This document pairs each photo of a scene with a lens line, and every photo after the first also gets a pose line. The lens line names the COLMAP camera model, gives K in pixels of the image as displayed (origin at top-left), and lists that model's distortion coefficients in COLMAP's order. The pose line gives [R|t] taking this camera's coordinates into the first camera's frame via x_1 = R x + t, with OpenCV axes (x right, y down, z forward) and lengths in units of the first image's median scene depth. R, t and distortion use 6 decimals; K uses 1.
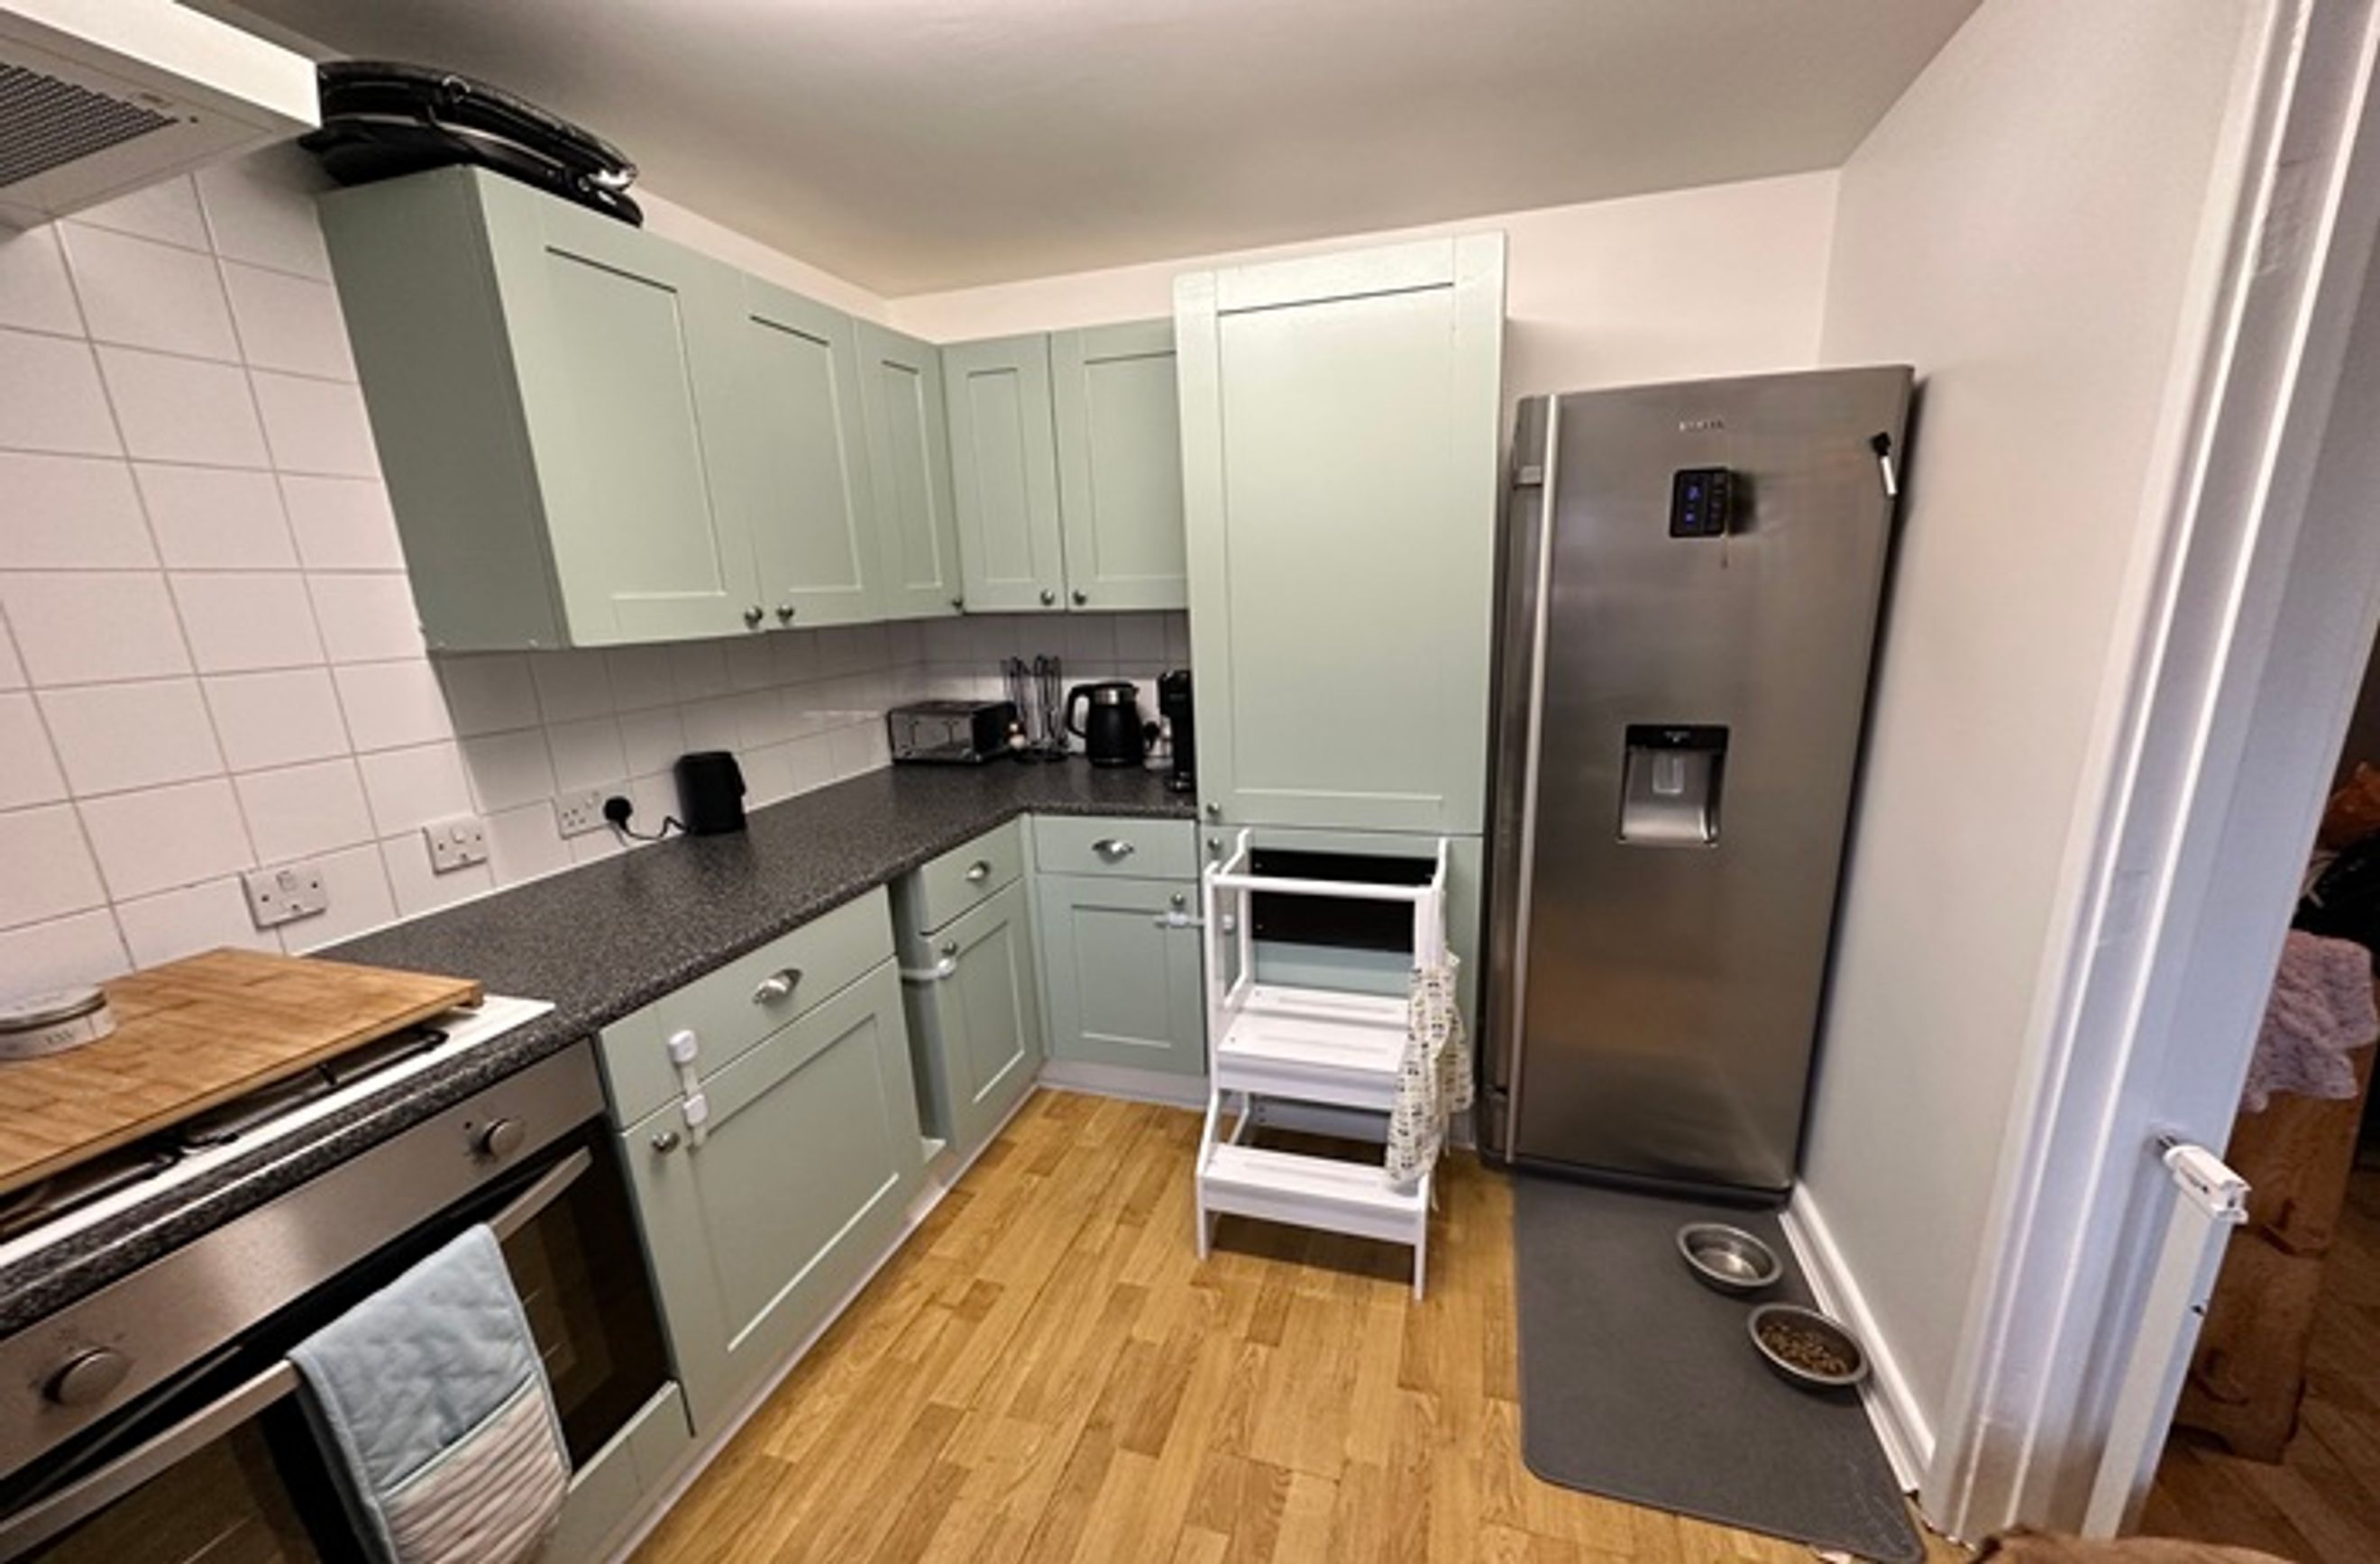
lens RADIAL K [[943.6, 0, 1189.9], [0, 943.6, 841.7], [0, 0, 1]] dist [-0.000167, 0.000067]
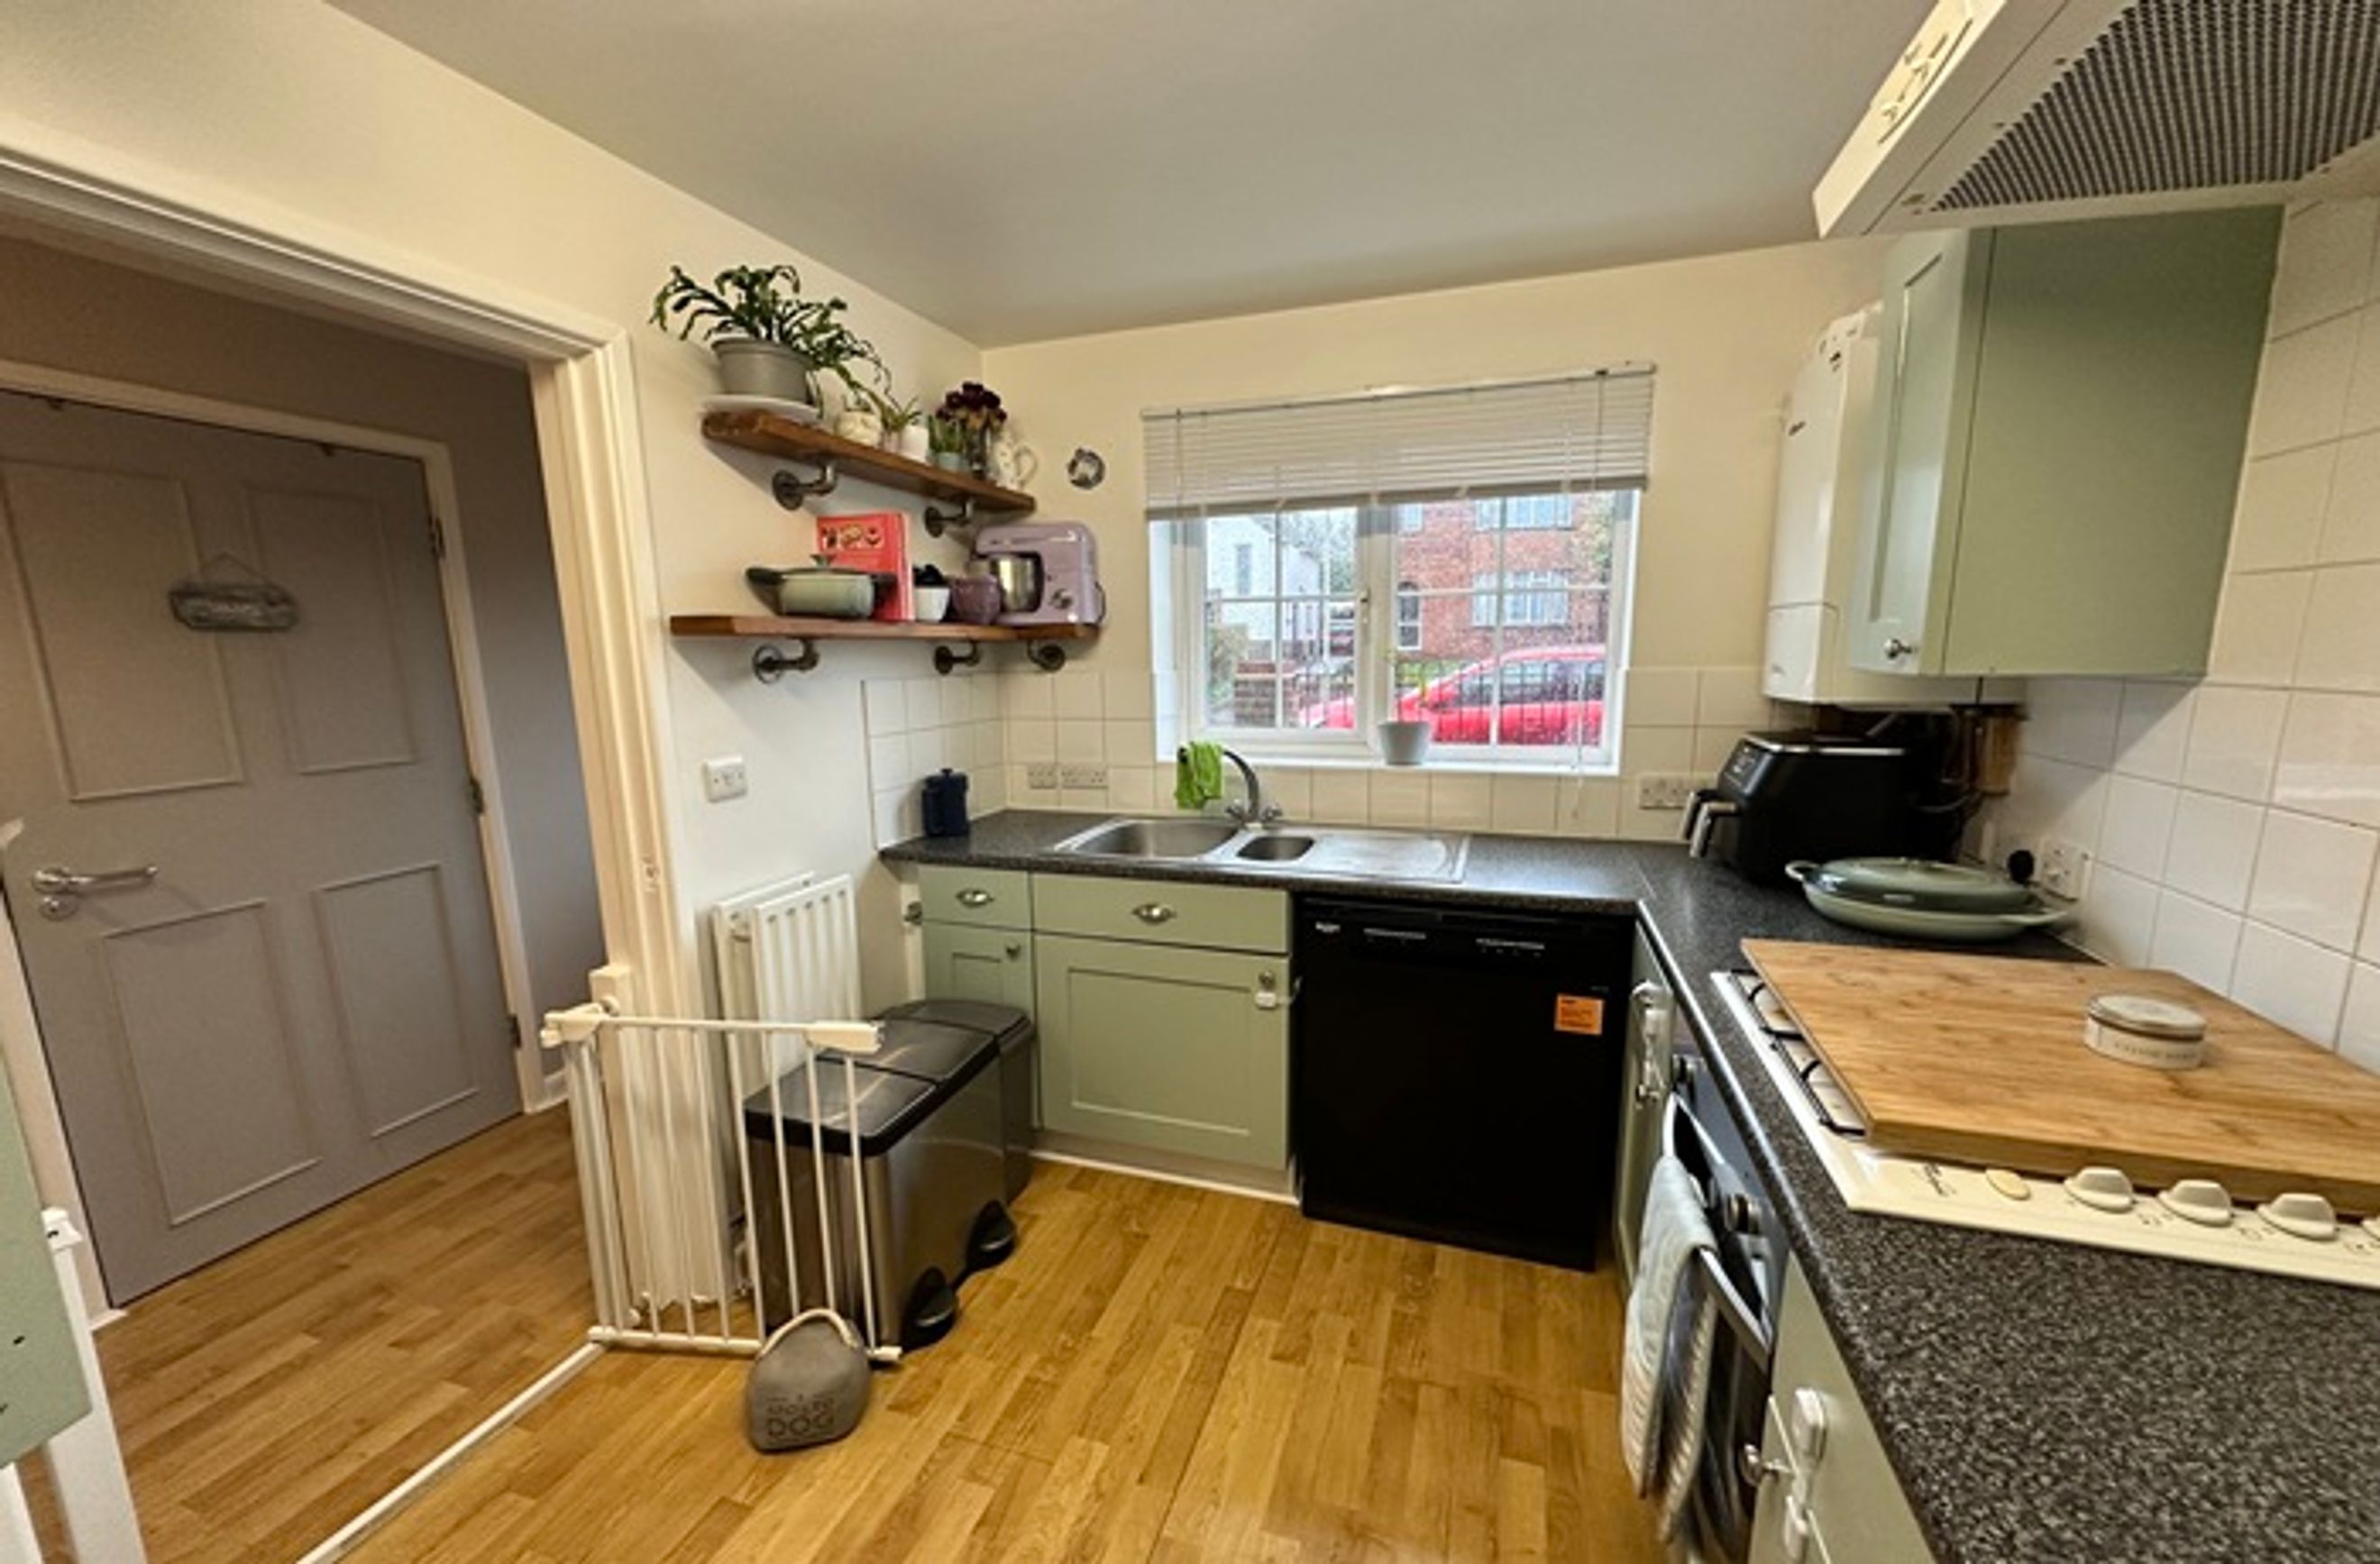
lens RADIAL K [[943.6, 0, 1189.9], [0, 943.6, 841.7], [0, 0, 1]] dist [-0.000167, 0.000067]
pose [[-0.998731, 0.035836, 0.035398, -0.182775], [0.048075, 0.887881, 0.457554, -0.301153], [-0.015033, 0.458675, -0.888477, 1.151242]]
